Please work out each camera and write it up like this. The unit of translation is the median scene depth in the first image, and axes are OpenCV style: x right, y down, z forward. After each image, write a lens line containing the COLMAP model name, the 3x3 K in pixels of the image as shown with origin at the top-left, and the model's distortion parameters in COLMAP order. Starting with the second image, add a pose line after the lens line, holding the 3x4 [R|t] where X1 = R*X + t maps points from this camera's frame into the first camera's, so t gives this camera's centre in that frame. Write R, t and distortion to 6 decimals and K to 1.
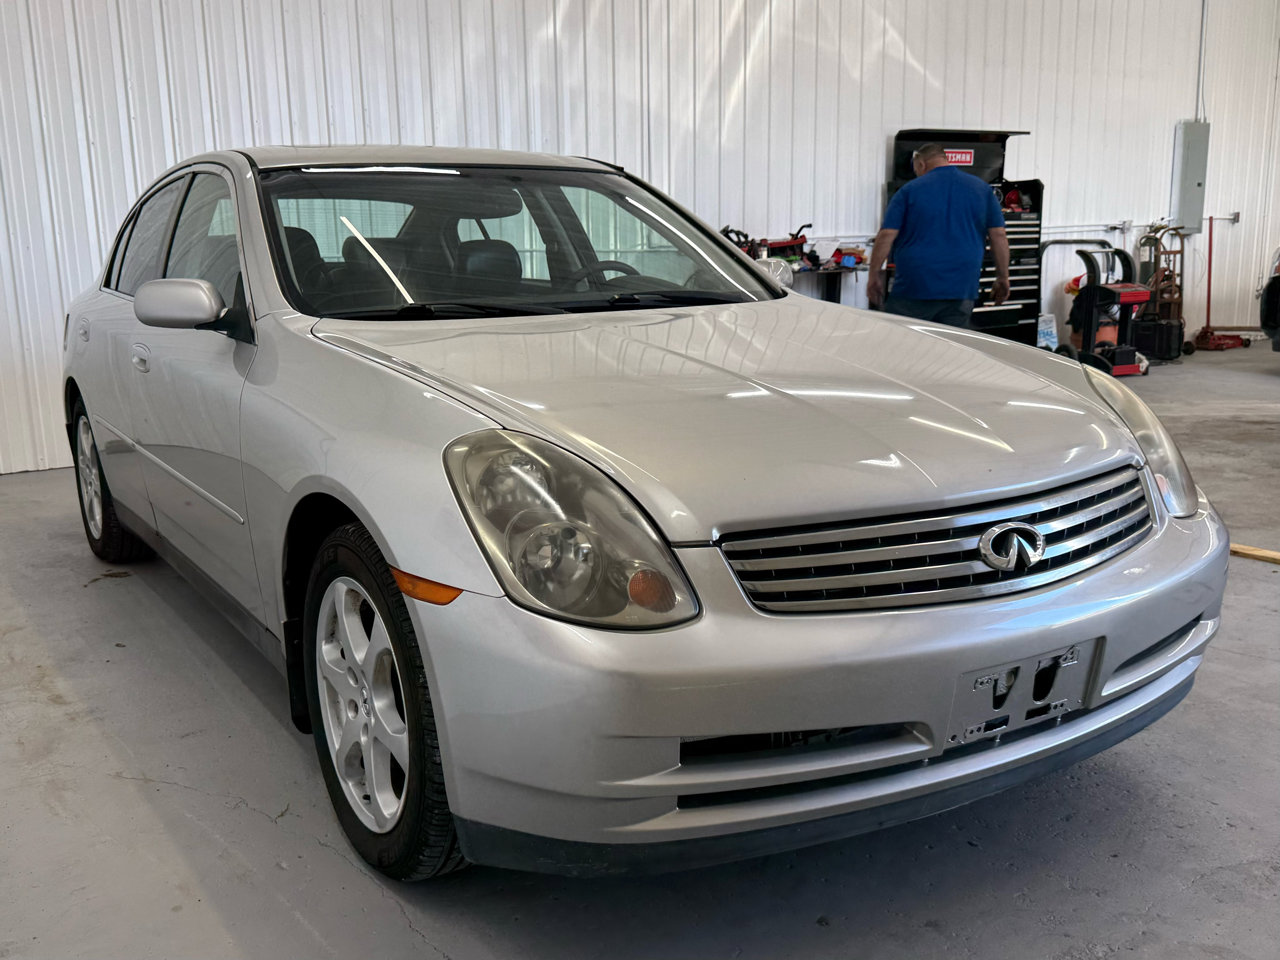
lens RADIAL K [[1008.5, 0, 587.8], [0, 1008.5, 529.8], [0, 0, 1]] dist [0.095436, -0.134086]
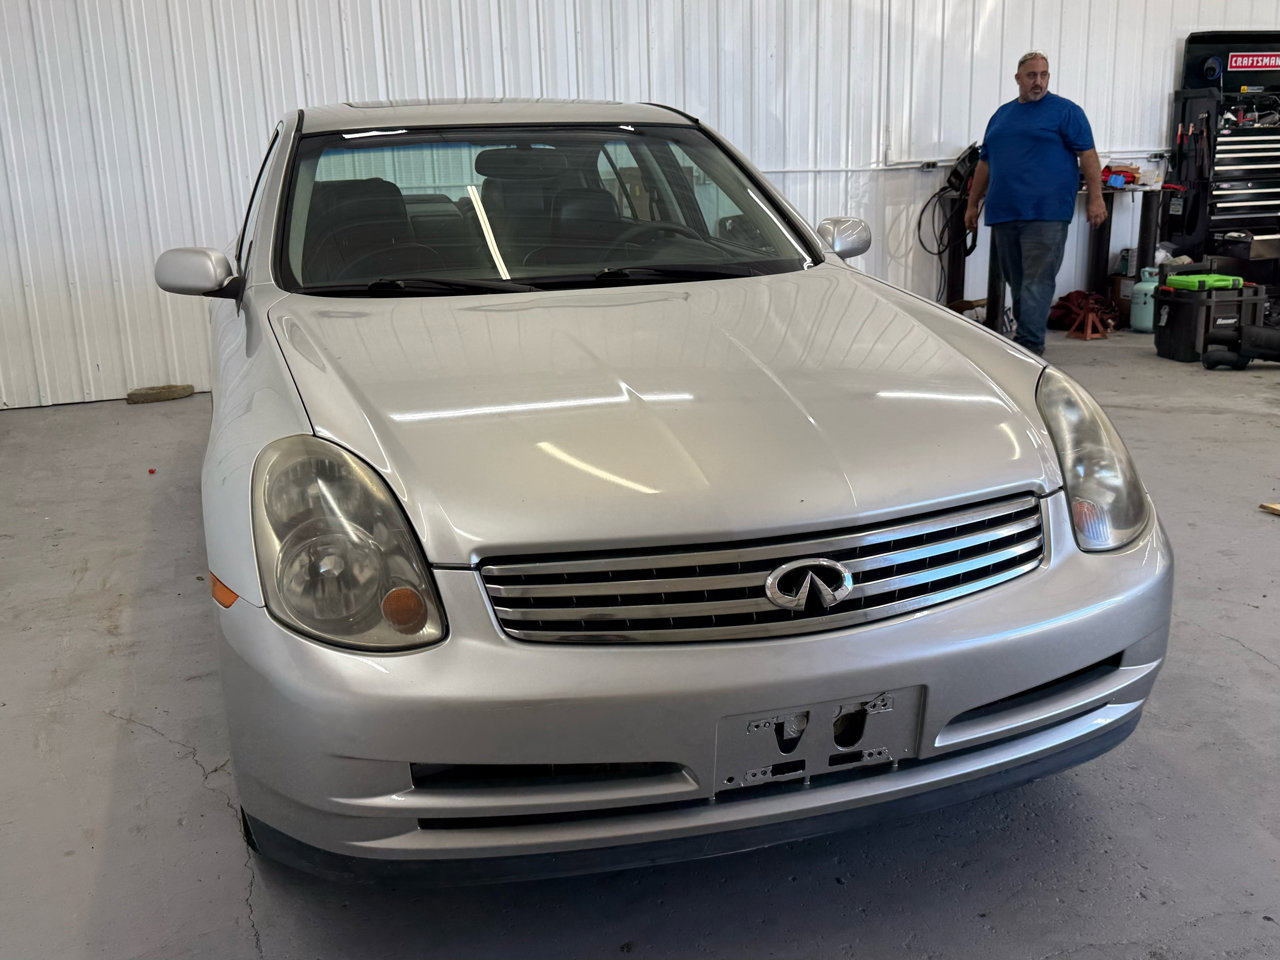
lens RADIAL K [[1055.3, 0, 682.8], [0, 1055.3, 473.8], [0, 0, 1]] dist [0.053209, -0.089923]
pose [[0.981522, 0.053467, -0.183728, 0.329156], [-0.048650, 0.998346, 0.030627, -0.076676], [0.185061, -0.021123, 0.982500, 0.012102]]
